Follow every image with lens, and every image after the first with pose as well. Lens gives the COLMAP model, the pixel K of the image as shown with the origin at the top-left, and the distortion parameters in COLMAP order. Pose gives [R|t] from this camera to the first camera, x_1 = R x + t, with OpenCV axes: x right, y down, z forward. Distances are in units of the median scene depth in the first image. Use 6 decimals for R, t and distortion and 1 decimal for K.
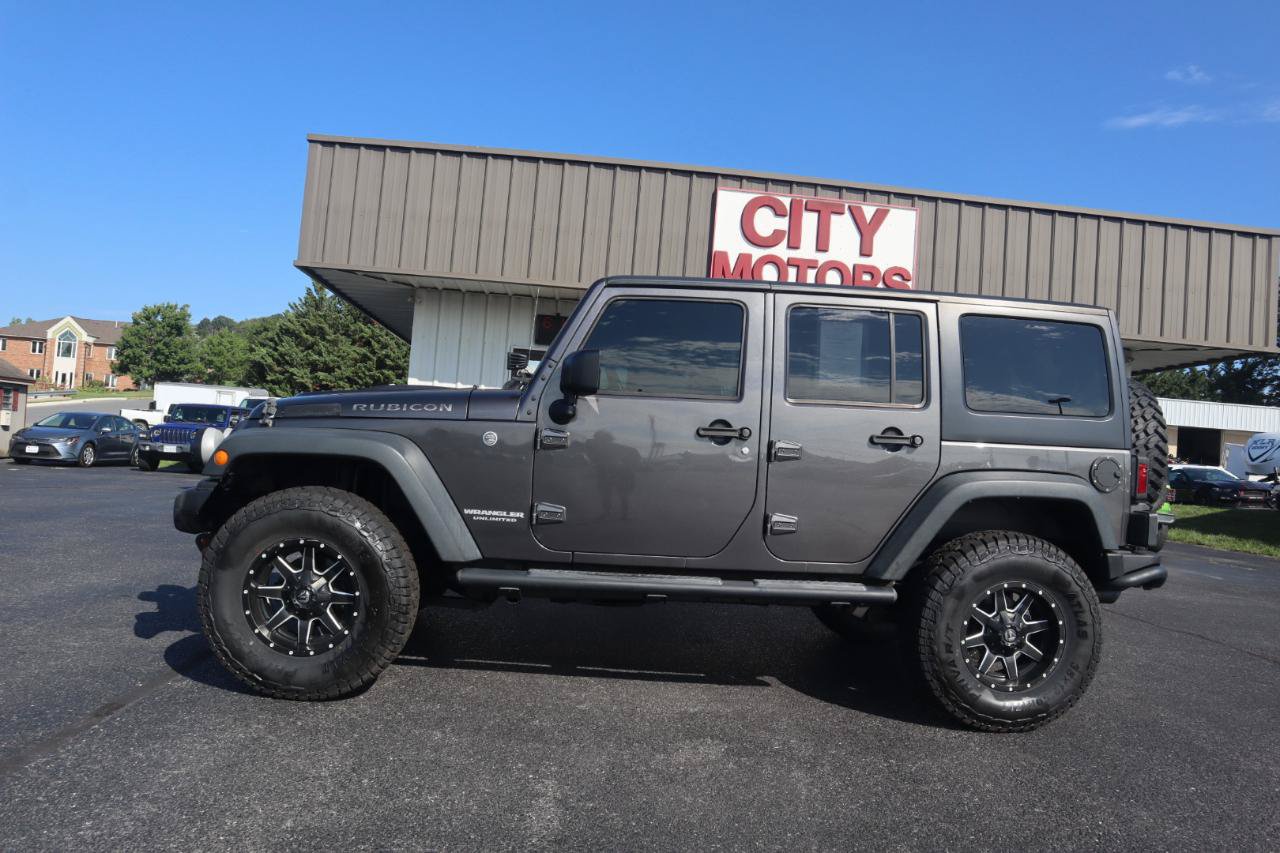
lens RADIAL K [[916.6, 0, 635.8], [0, 916.6, 430.1], [0, 0, 1]] dist [-0.109855, 0.071390]
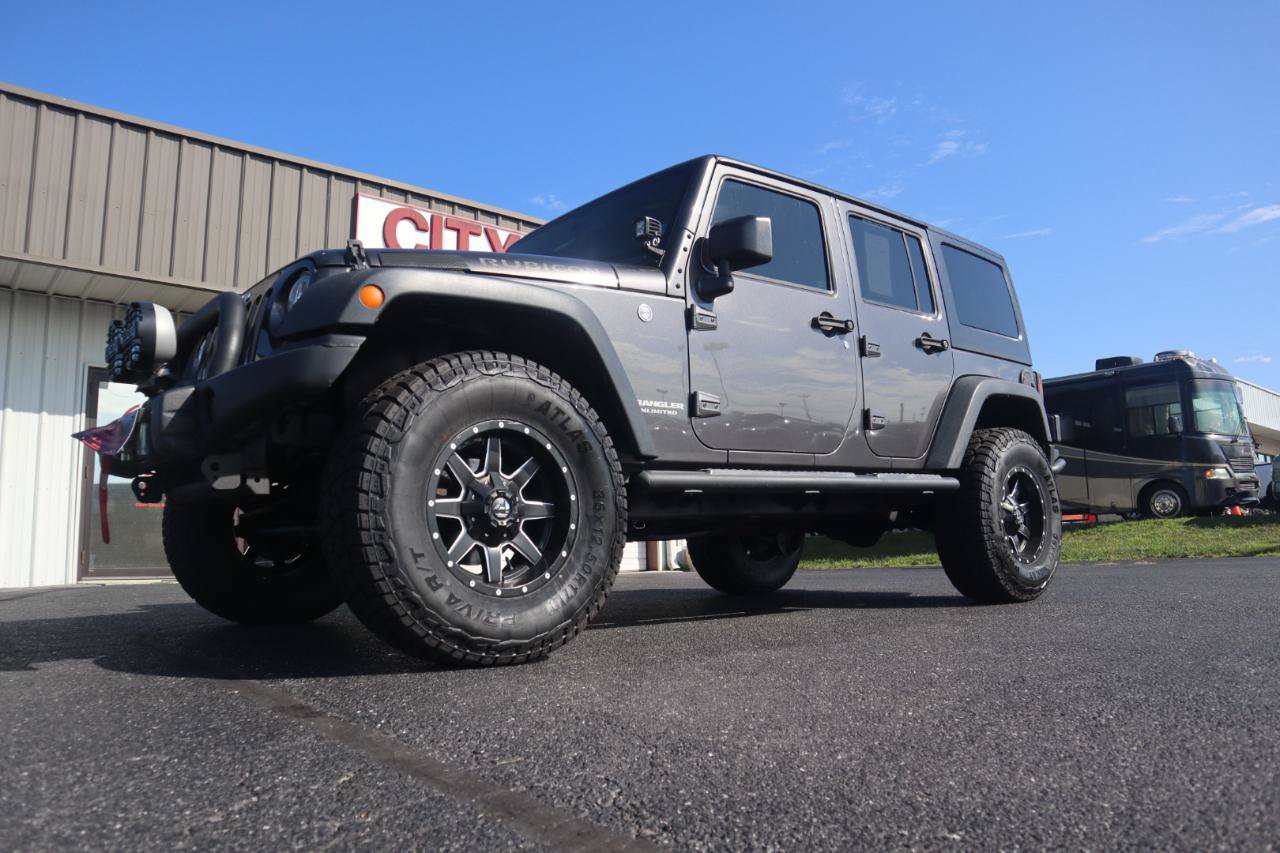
lens RADIAL K [[916.6, 0, 635.8], [0, 916.6, 430.1], [0, 0, 1]] dist [-0.109855, 0.071390]
pose [[0.799375, -0.009151, 0.600763, -0.234633], [0.070412, 0.994421, -0.078542, 0.063078], [-0.596692, 0.105085, 0.795560, 0.131411]]
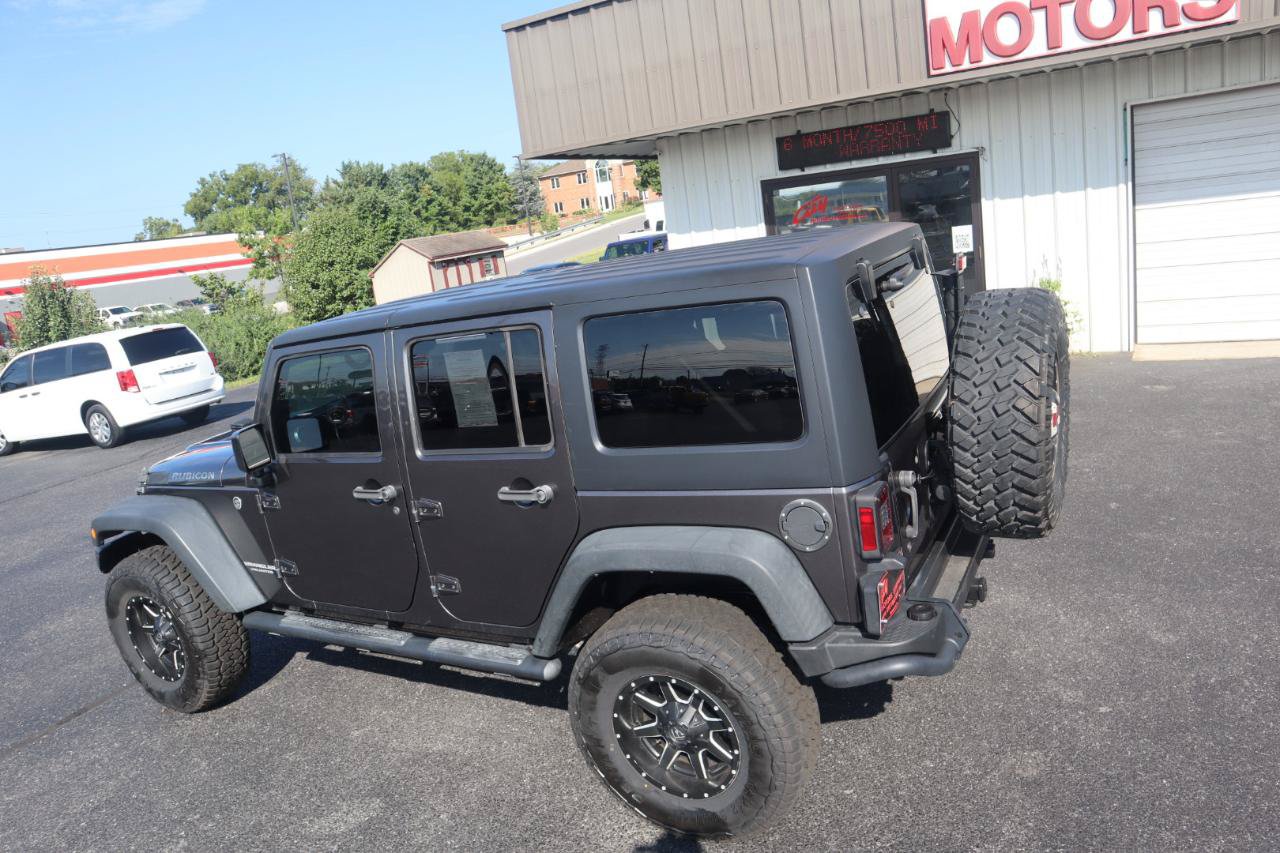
lens RADIAL K [[916.6, 0, 635.8], [0, 916.6, 430.1], [0, 0, 1]] dist [-0.109855, 0.071390]
pose [[0.815605, -0.056833, -0.575812, 0.305476], [0.210546, 0.956092, 0.203861, -0.068918], [0.538943, -0.287505, 0.791759, 0.153554]]
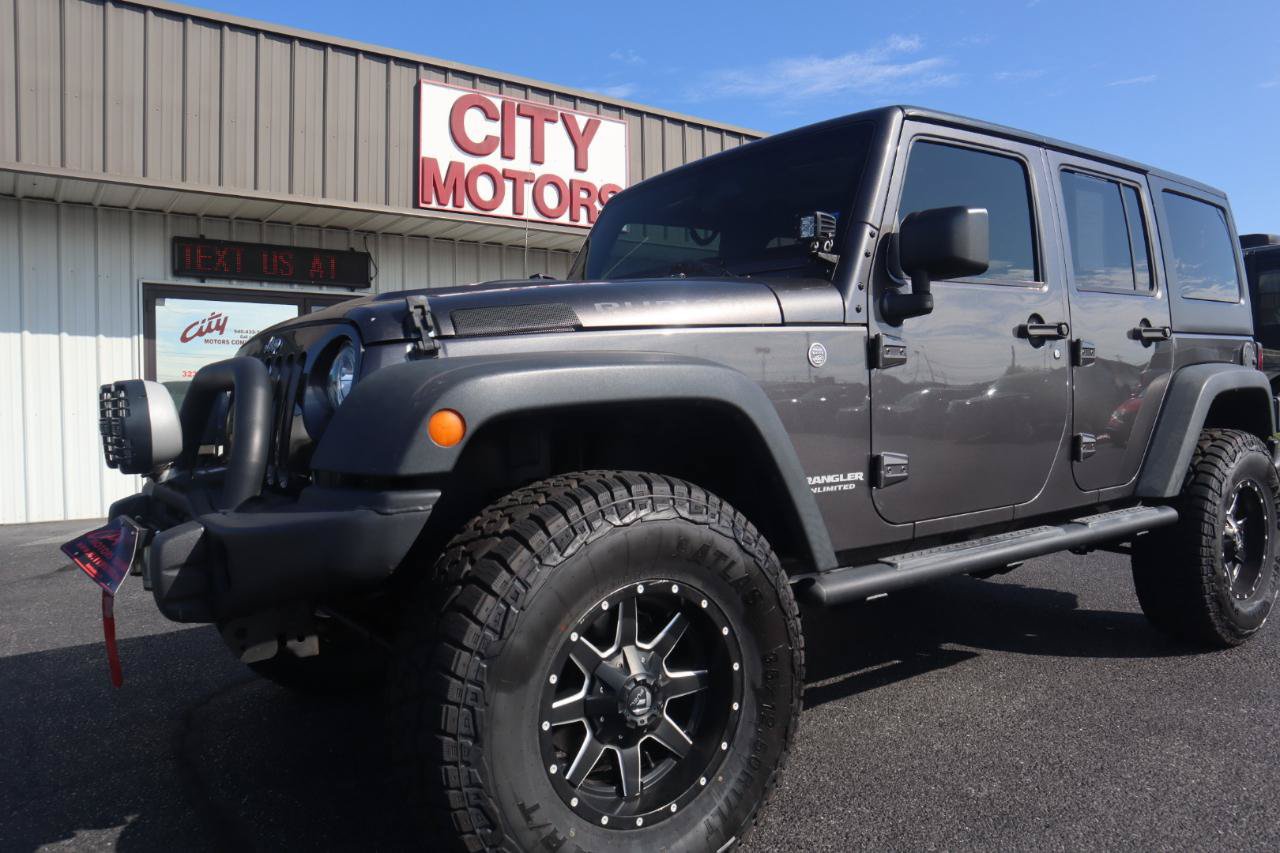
lens RADIAL K [[916.6, 0, 635.8], [0, 916.6, 430.1], [0, 0, 1]] dist [-0.109855, 0.071390]
pose [[0.842883, -0.097641, 0.529164, -0.205454], [0.069201, 0.994902, 0.073351, 0.002341], [-0.533629, -0.025207, 0.845343, 0.201262]]
